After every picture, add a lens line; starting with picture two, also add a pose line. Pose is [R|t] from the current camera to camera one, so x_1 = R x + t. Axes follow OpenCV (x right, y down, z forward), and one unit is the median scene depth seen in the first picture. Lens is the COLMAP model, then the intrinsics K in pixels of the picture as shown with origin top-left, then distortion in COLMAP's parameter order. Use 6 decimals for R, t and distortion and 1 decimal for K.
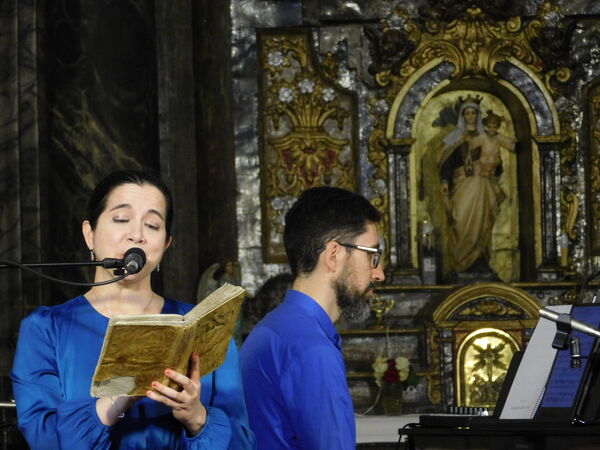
lens RADIAL K [[3491.4, 0, 255.4], [0, 3491.4, 286.4], [0, 0, 1]] dist [0.644505, 0.000000]
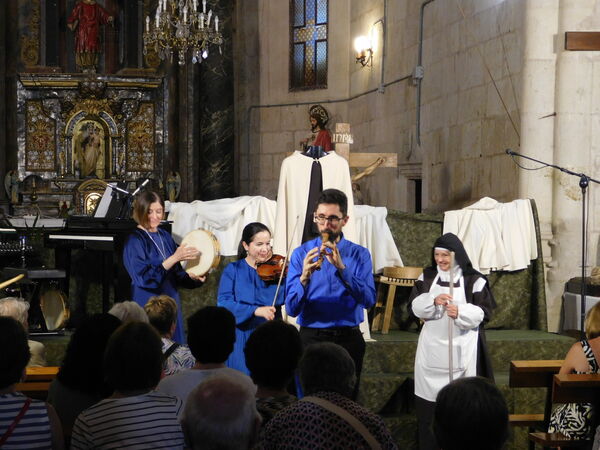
lens RADIAL K [[1779.4, 0, 301.0], [0, 1779.4, 230.9], [0, 0, 1]] dist [0.051967, 0.000000]
pose [[0.987900, 0.023918, 0.153236, 0.002621], [-0.027115, 0.999455, 0.018802, 0.010740], [-0.152703, -0.022729, 0.988011, -0.674759]]
